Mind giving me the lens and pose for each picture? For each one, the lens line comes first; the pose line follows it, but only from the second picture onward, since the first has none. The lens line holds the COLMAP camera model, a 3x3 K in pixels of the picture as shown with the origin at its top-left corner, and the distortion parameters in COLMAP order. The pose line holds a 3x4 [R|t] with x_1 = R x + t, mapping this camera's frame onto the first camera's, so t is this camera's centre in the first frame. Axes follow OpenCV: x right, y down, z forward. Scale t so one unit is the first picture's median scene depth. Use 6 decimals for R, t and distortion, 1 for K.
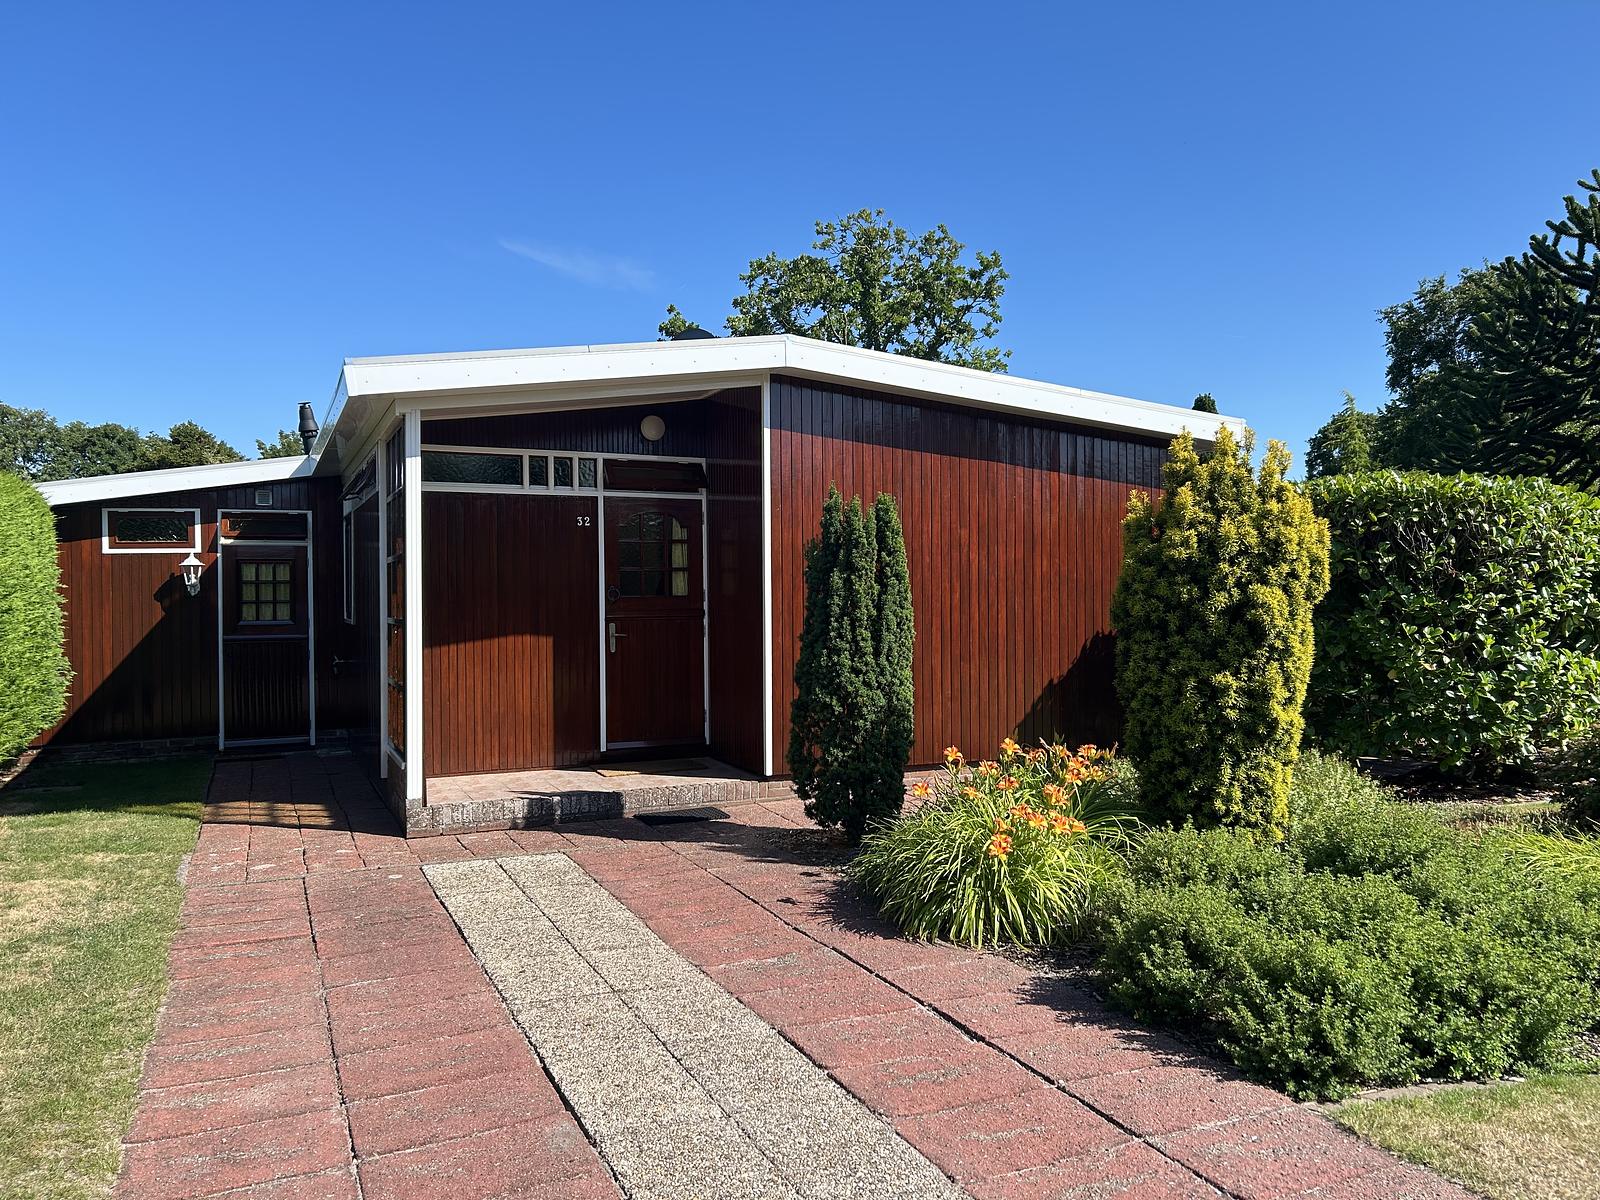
lens RADIAL K [[1190.1, 0, 799.8], [0, 1190.1, 605.7], [0, 0, 1]] dist [0.102418, -0.174426]
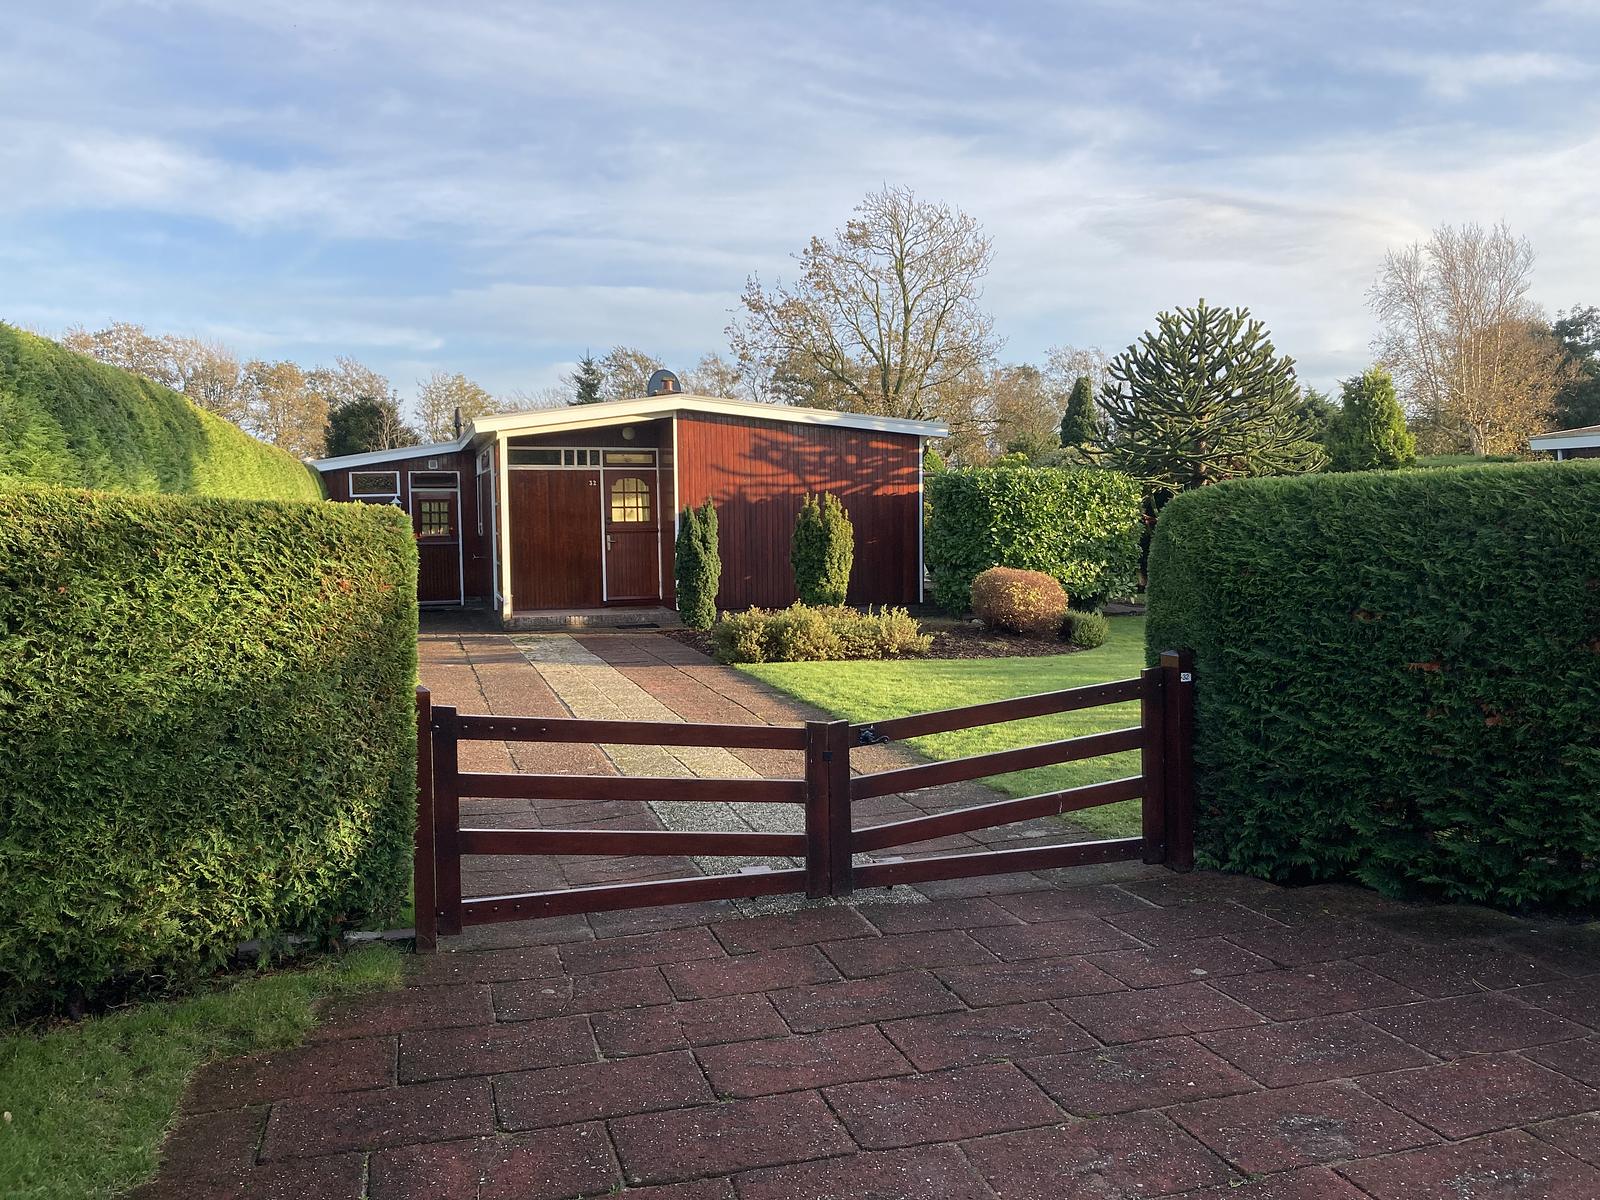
lens RADIAL K [[1283.8, 0, 800.0], [0, 1283.8, 600.0], [0, 0, 1]] dist [0.000896, 0.000593]
pose [[0.992289, 0.007767, -0.123702, 0.412689], [-0.000109, 0.998089, 0.061795, -0.010206], [0.123946, -0.061305, 0.990393, -1.031952]]
